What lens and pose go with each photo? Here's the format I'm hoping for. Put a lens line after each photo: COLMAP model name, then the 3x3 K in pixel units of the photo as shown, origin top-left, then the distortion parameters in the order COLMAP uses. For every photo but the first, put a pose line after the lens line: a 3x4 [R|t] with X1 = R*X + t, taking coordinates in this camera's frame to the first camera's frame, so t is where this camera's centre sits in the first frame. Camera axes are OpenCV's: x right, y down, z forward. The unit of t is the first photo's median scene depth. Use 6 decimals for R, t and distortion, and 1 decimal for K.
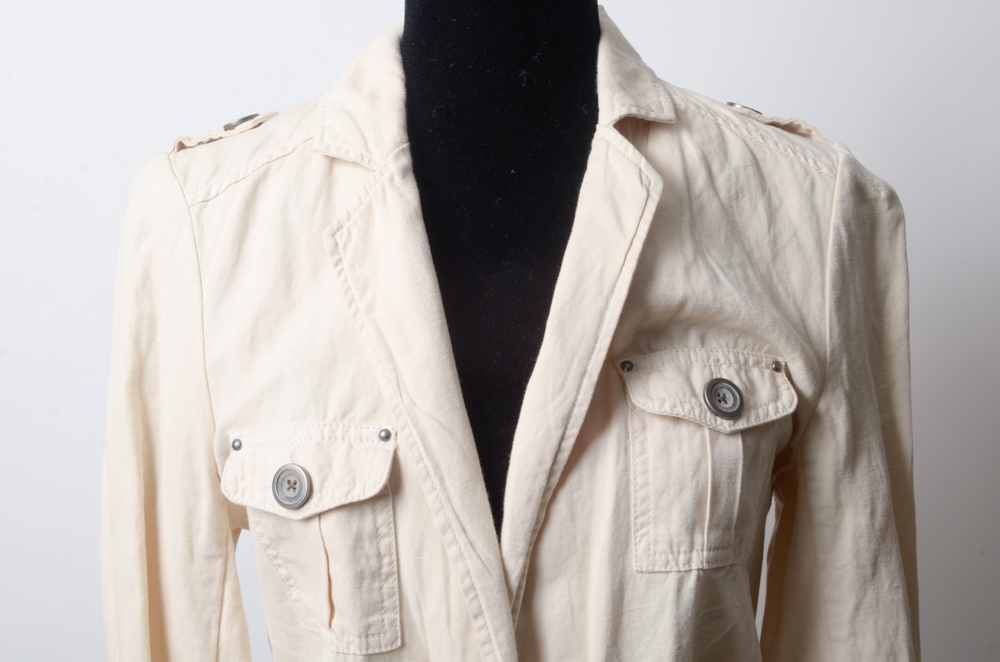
lens RADIAL K [[1414.5, 0, 500.0], [0, 1414.5, 331.0], [0, 0, 1]] dist [0.019875, 0.062449]
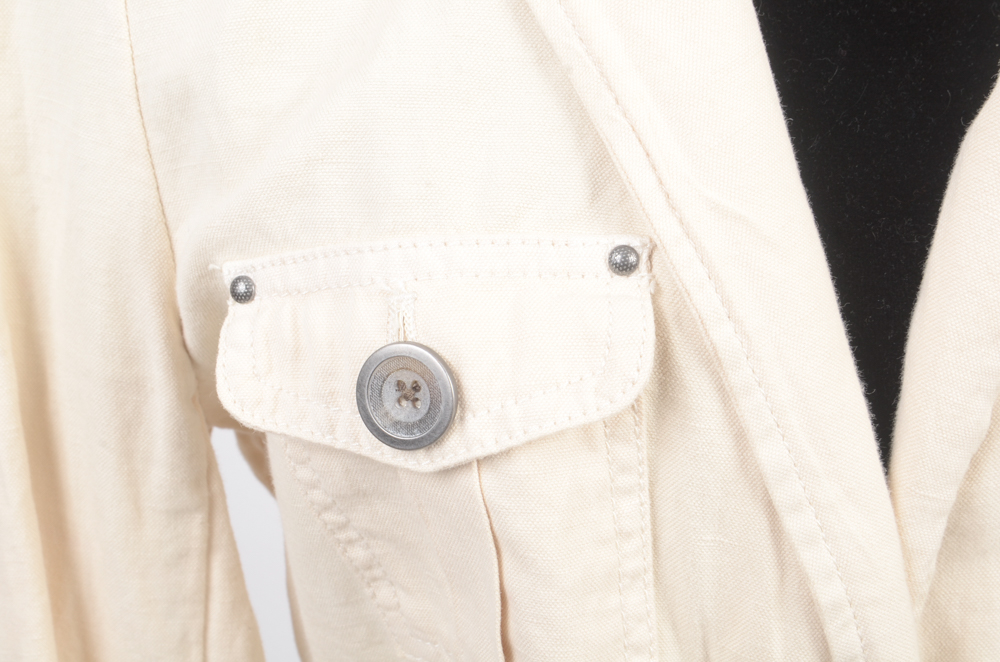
lens RADIAL K [[1462.5, 0, 487.6], [0, 1462.5, 333.8], [0, 0, 1]] dist [0.022489, 0.132496]
pose [[0.992272, -0.059529, 0.108867, -0.160915], [0.036074, 0.977902, 0.205926, 0.004957], [-0.118720, -0.200407, 0.972493, 0.556898]]
